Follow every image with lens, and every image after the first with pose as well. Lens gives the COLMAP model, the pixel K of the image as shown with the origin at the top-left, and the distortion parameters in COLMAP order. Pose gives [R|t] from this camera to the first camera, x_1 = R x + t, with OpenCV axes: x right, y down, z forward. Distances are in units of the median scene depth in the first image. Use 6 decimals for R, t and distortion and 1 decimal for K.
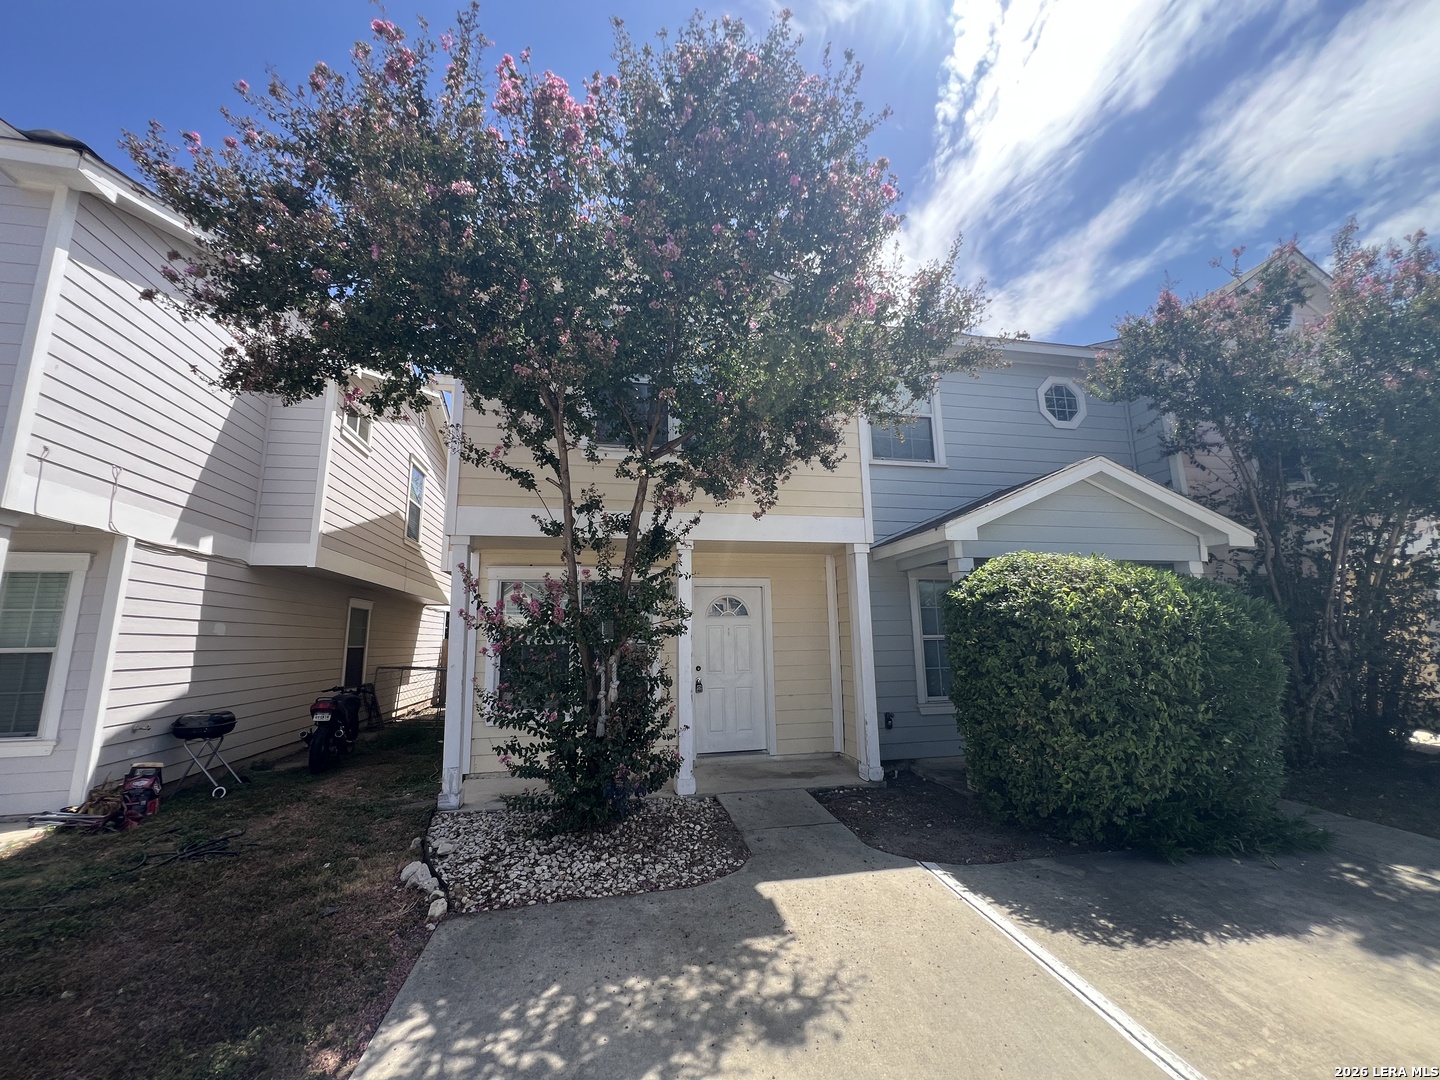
lens RADIAL K [[577.1, 0, 722.5], [0, 577.1, 539.3], [0, 0, 1]] dist [-0.001235, -0.000564]
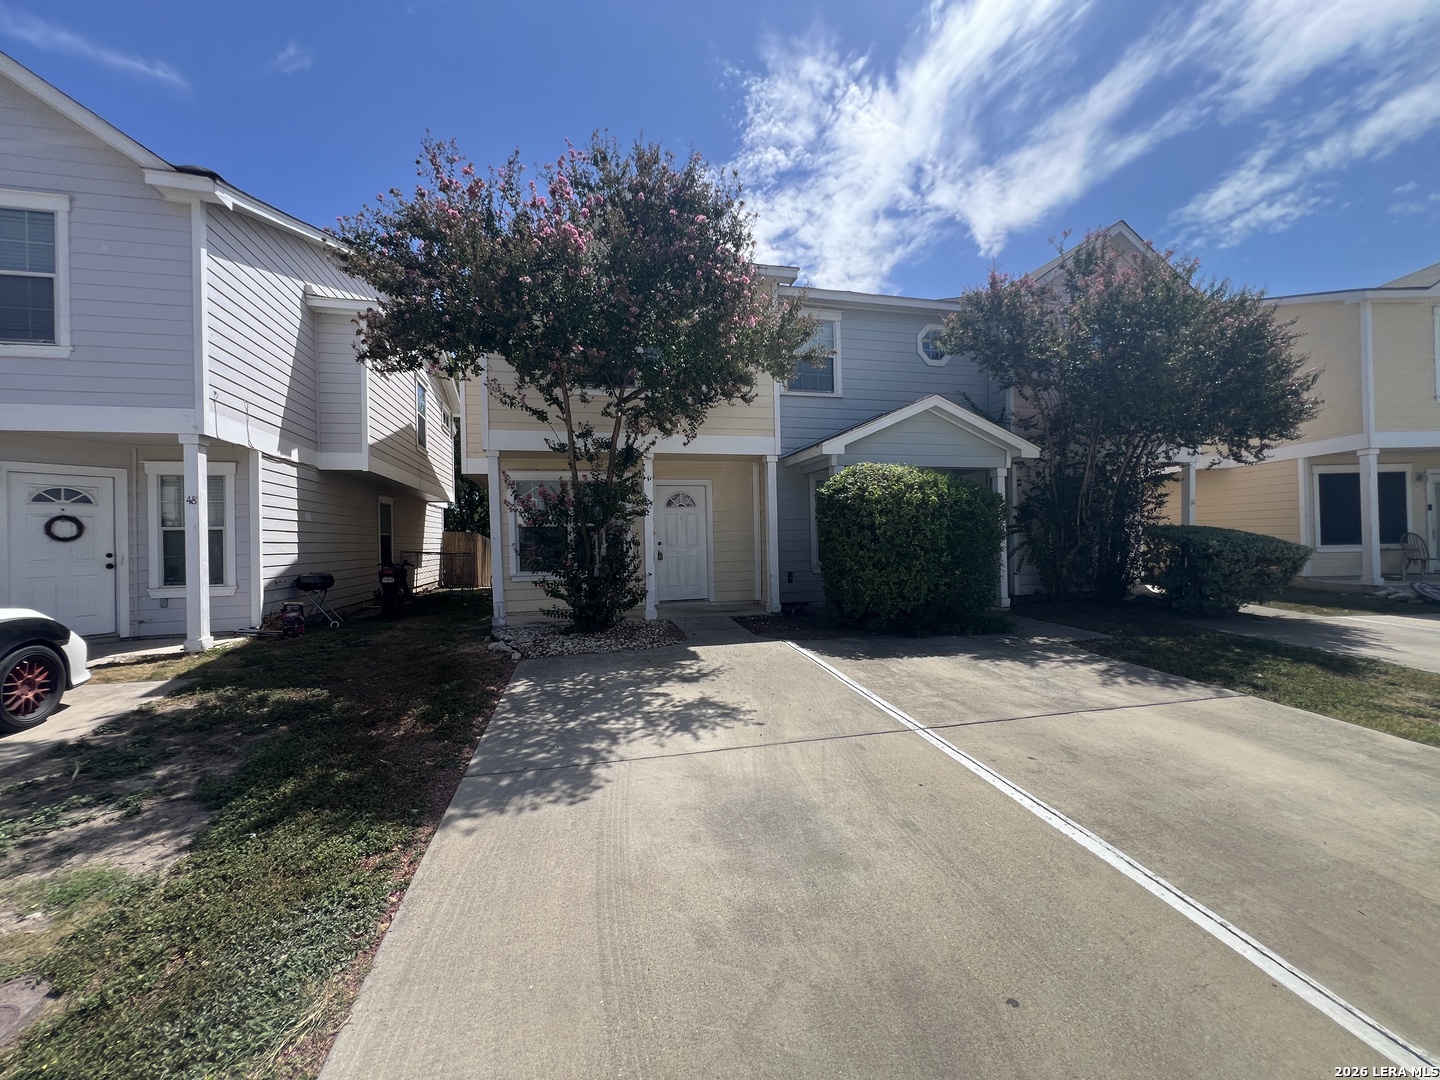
lens RADIAL K [[577.1, 0, 717.4], [0, 577.1, 540.6], [0, 0, 1]] dist [-0.001235, -0.000564]
pose [[0.999140, -0.004540, 0.041214, 0.049254], [-0.002725, 0.984648, 0.174528, -0.035292], [-0.041374, -0.174490, 0.983789, -0.468245]]
